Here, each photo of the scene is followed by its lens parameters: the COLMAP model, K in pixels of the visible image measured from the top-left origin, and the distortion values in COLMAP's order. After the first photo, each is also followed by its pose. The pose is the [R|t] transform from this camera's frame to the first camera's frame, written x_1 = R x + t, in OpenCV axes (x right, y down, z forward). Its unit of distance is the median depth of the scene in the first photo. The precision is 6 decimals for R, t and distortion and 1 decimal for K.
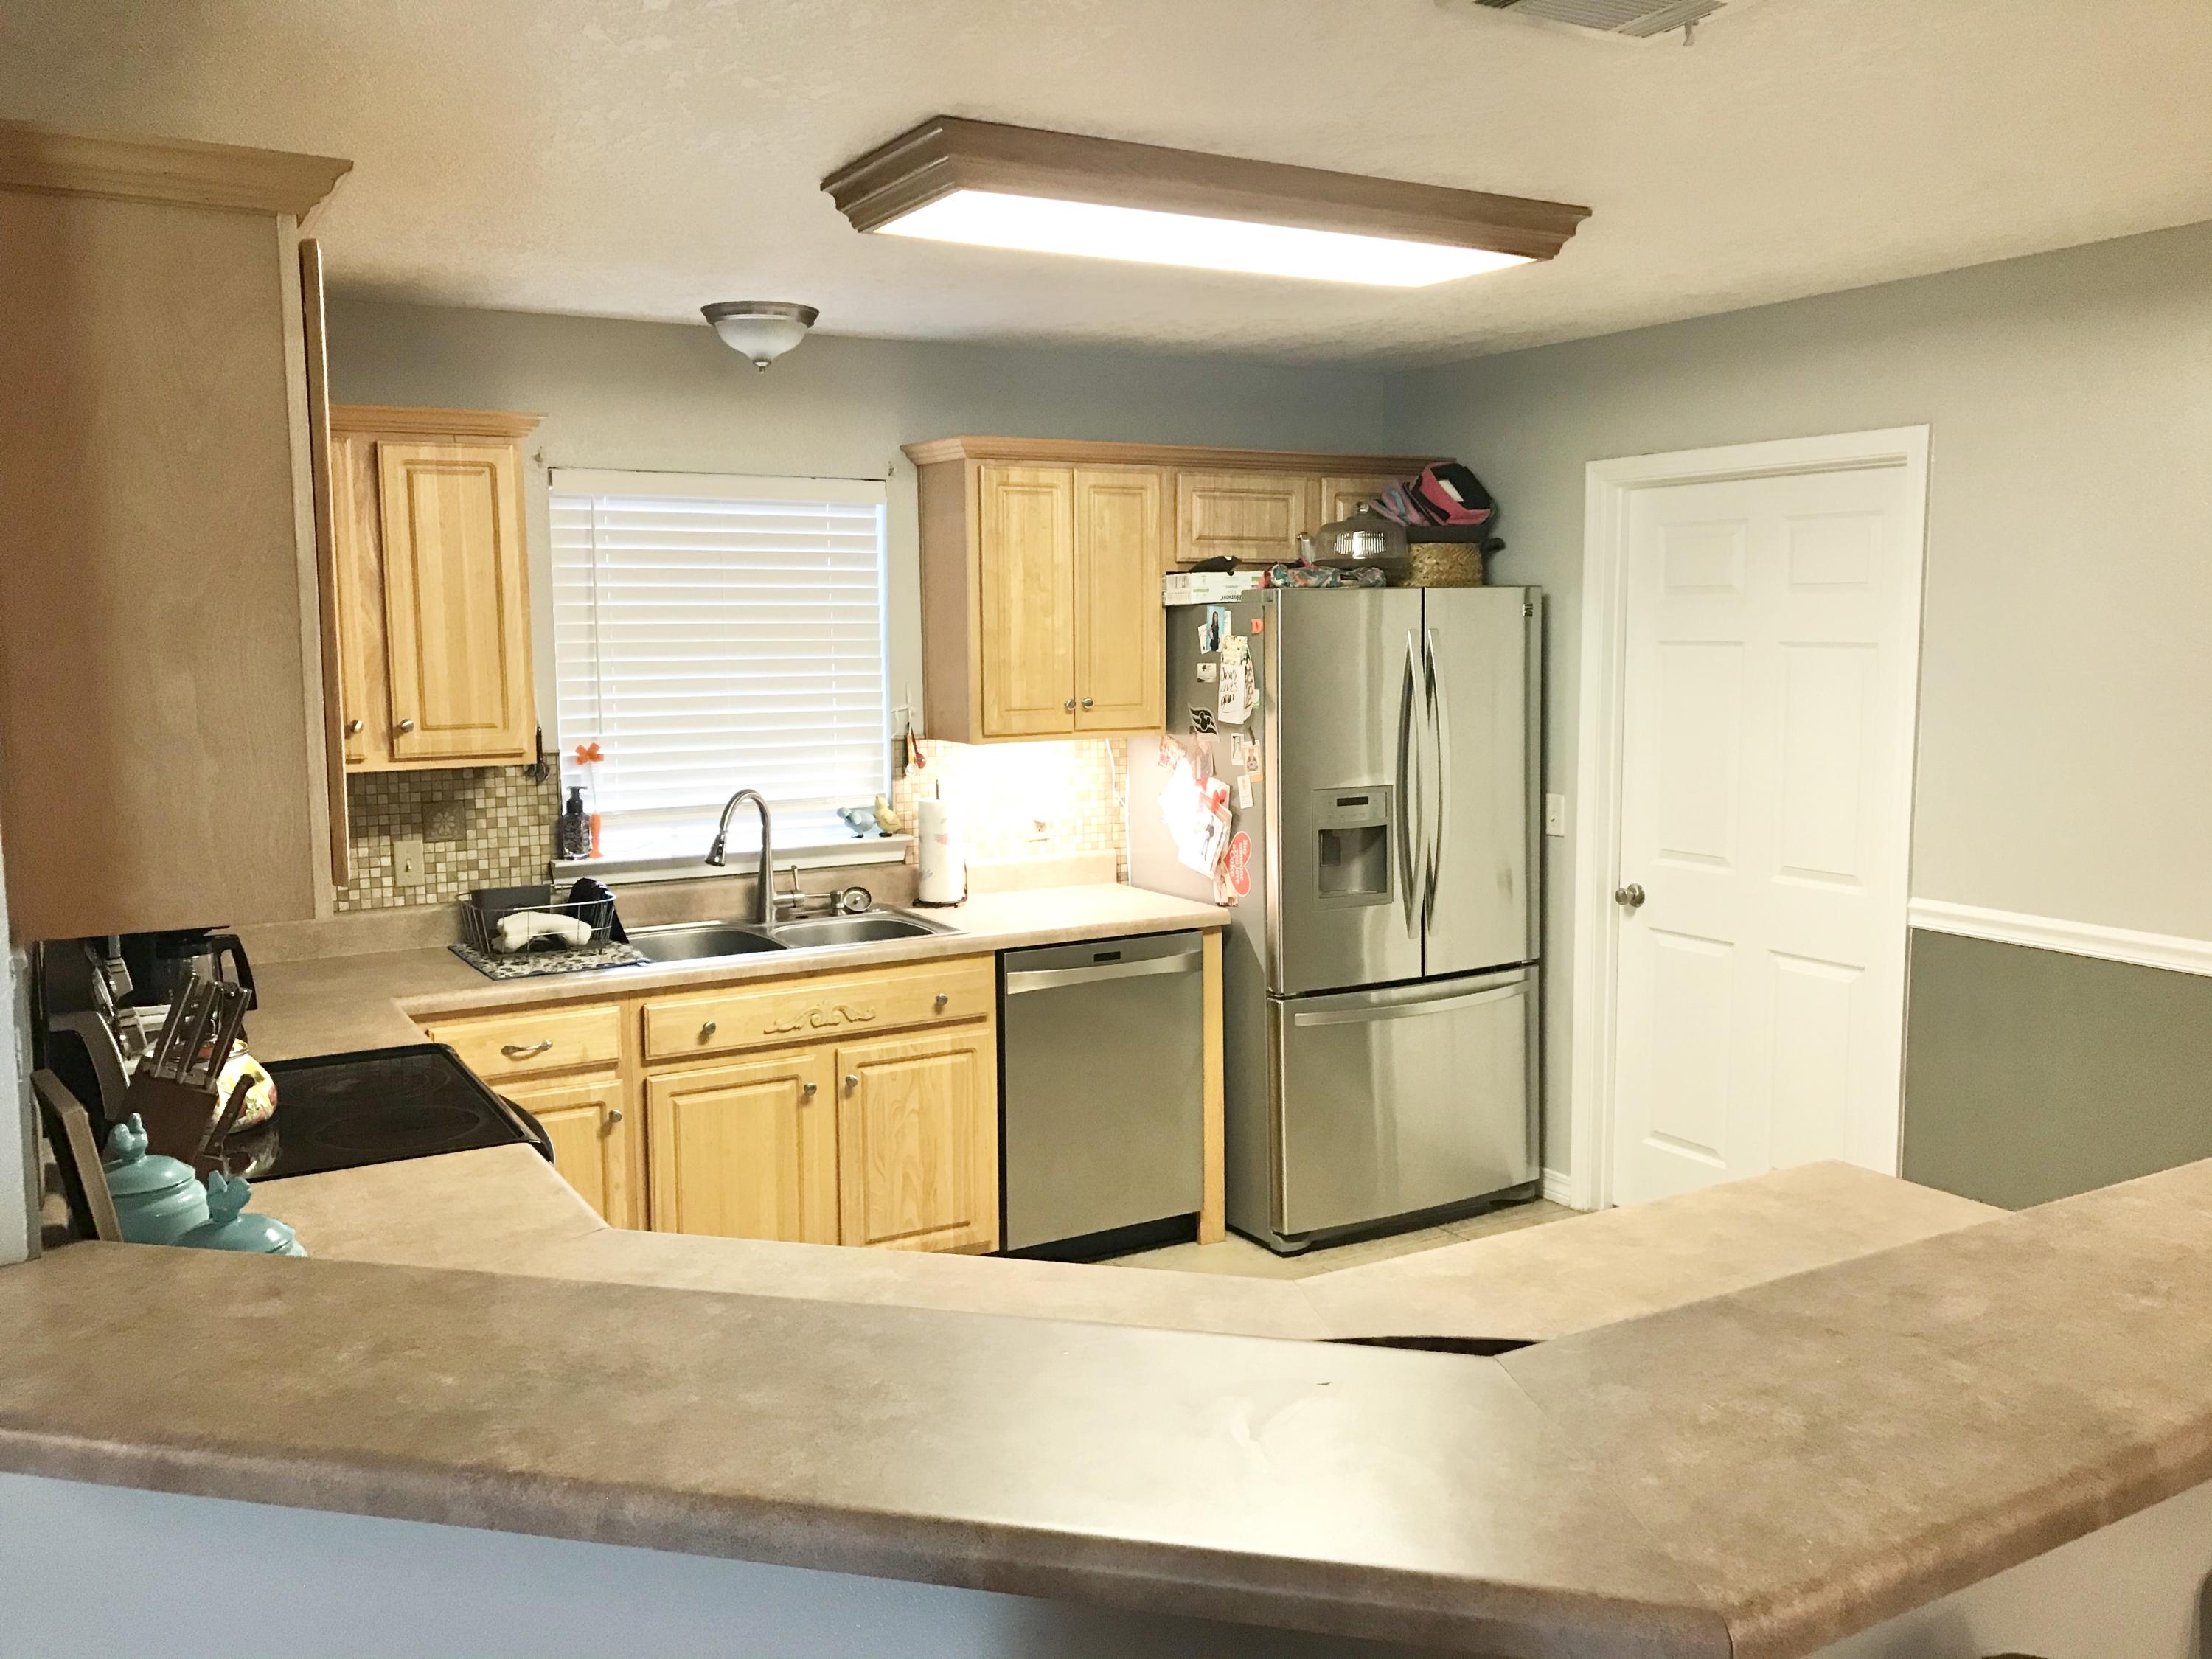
lens RADIAL K [[1826.9, 0, 1106.0], [0, 1826.9, 829.5], [0, 0, 1]] dist [0.181910, -0.422301]
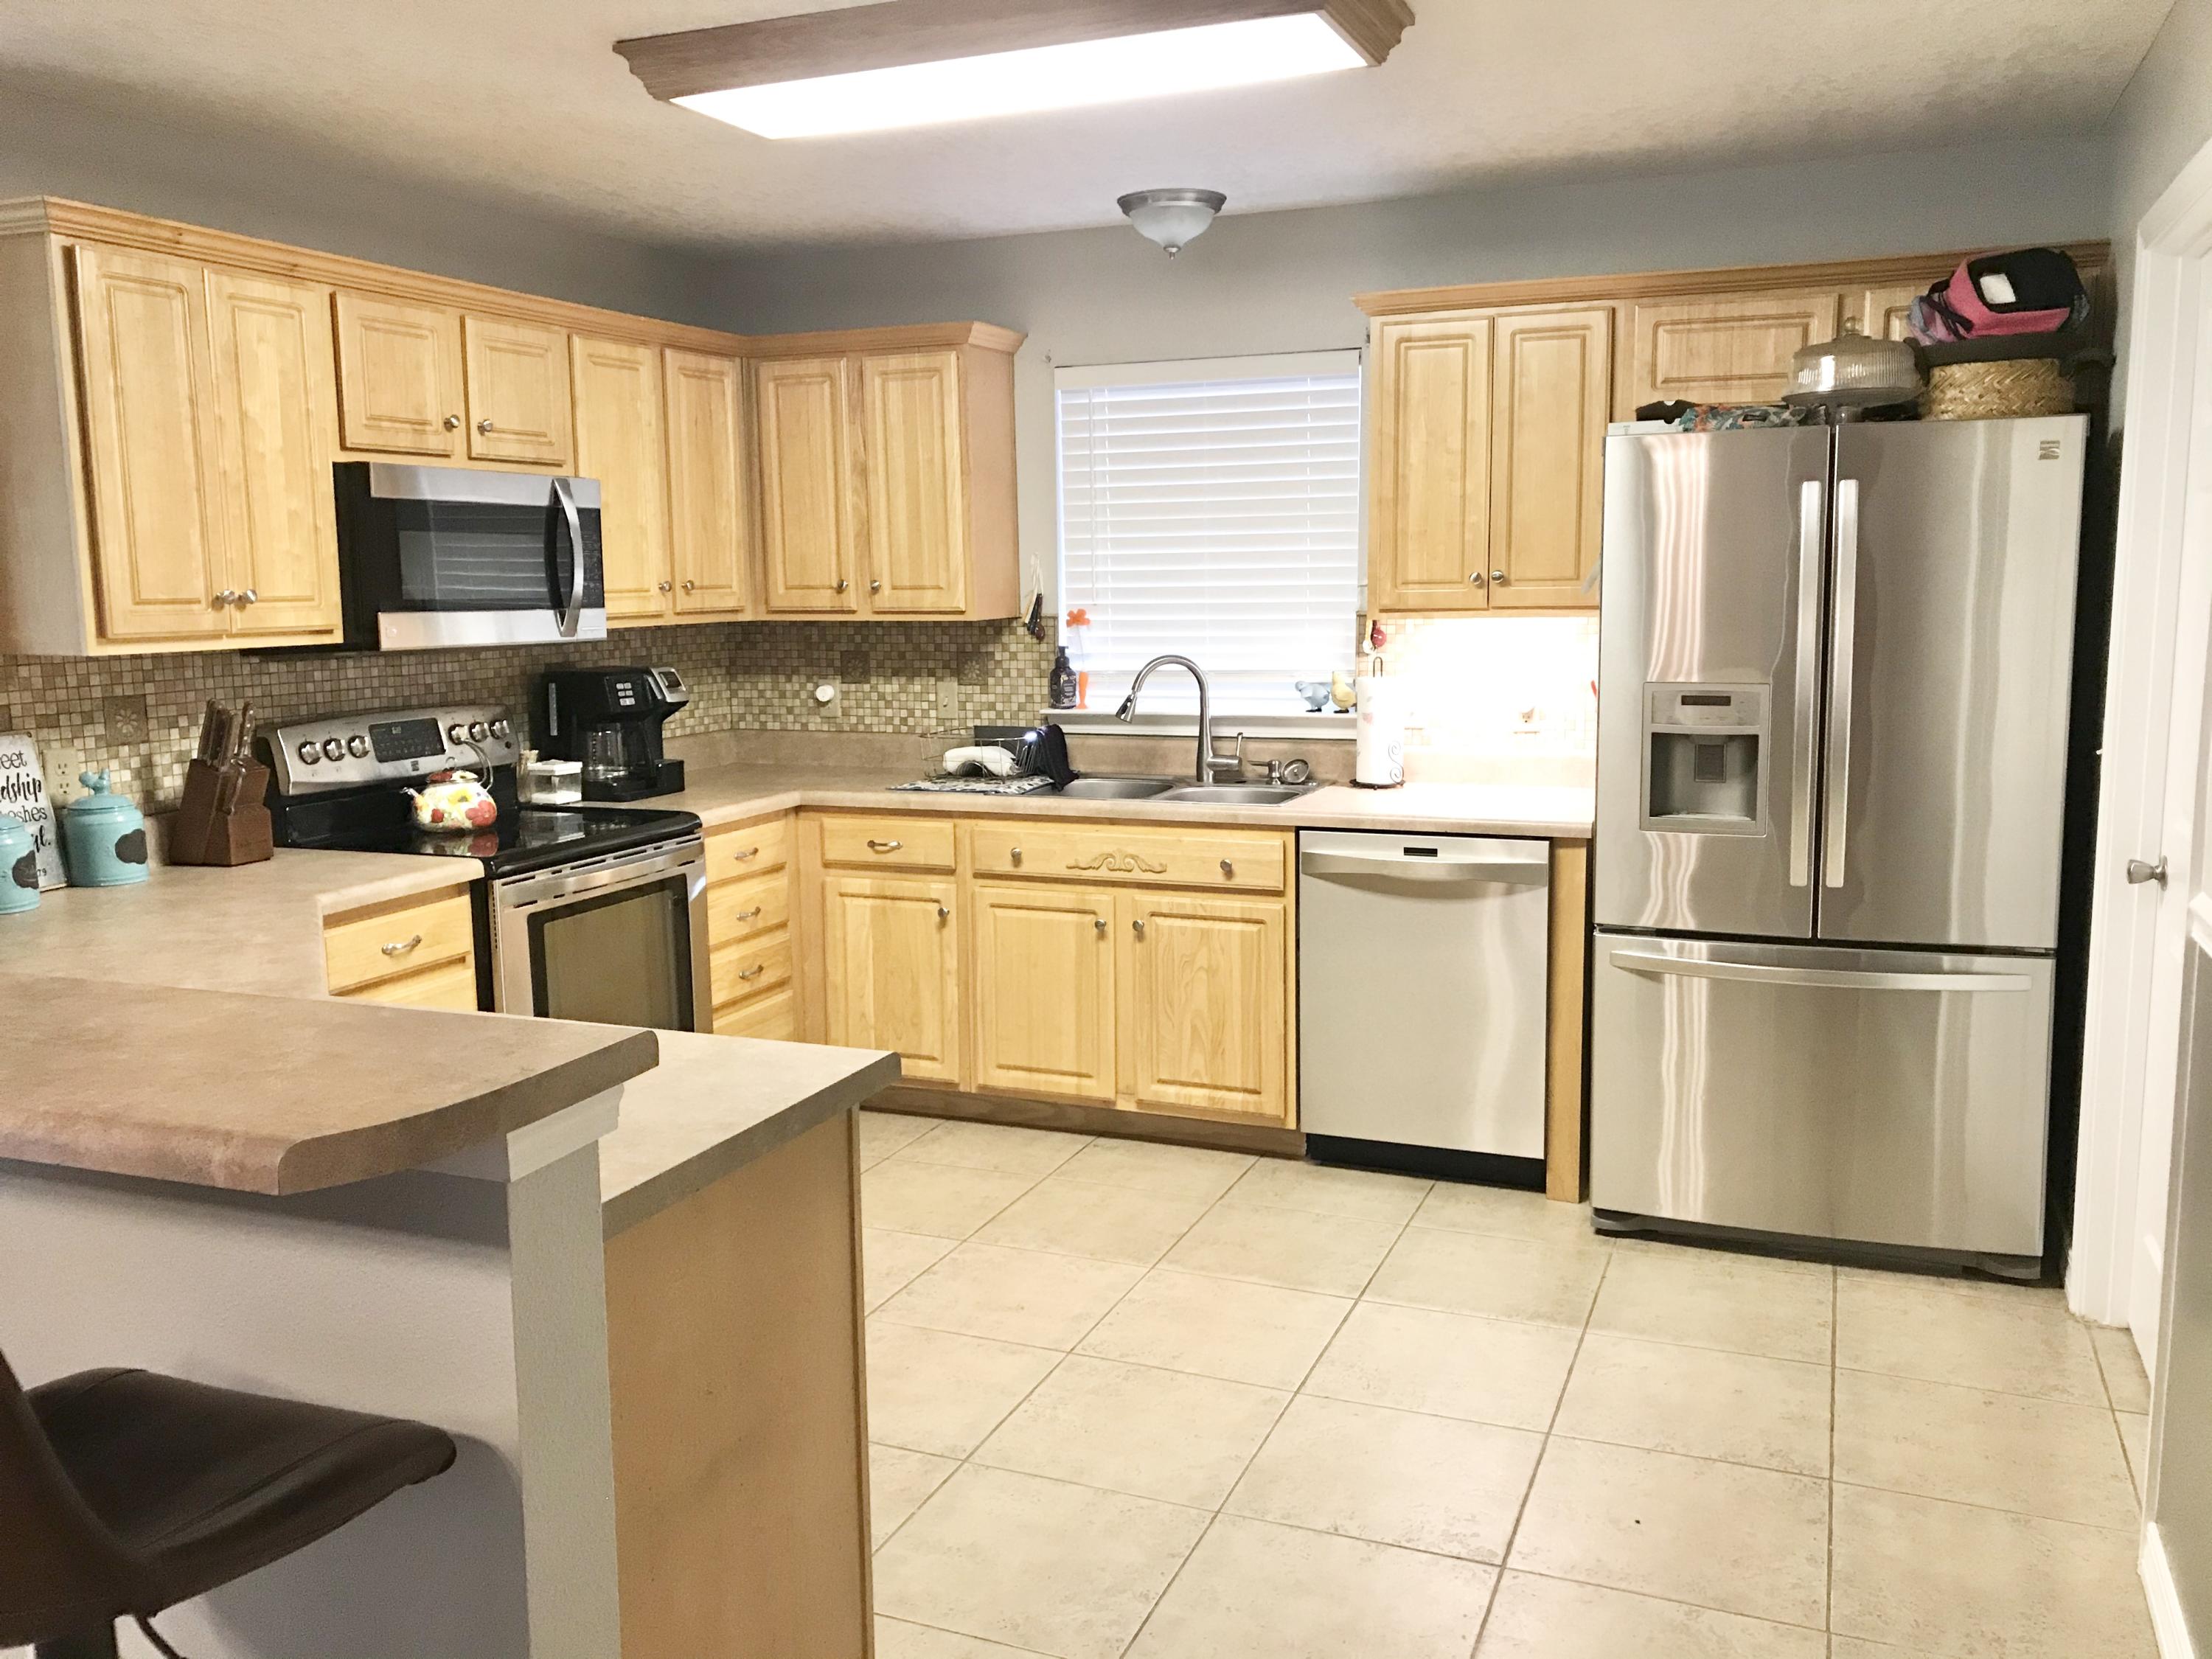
lens RADIAL K [[1826.9, 0, 1106.0], [0, 1826.9, 829.5], [0, 0, 1]] dist [0.181910, -0.422301]
pose [[0.614642, 0.112822, -0.780696, 0.648463], [-0.082694, 0.993481, 0.078467, -0.001007], [0.784459, 0.016330, 0.619965, 0.311864]]
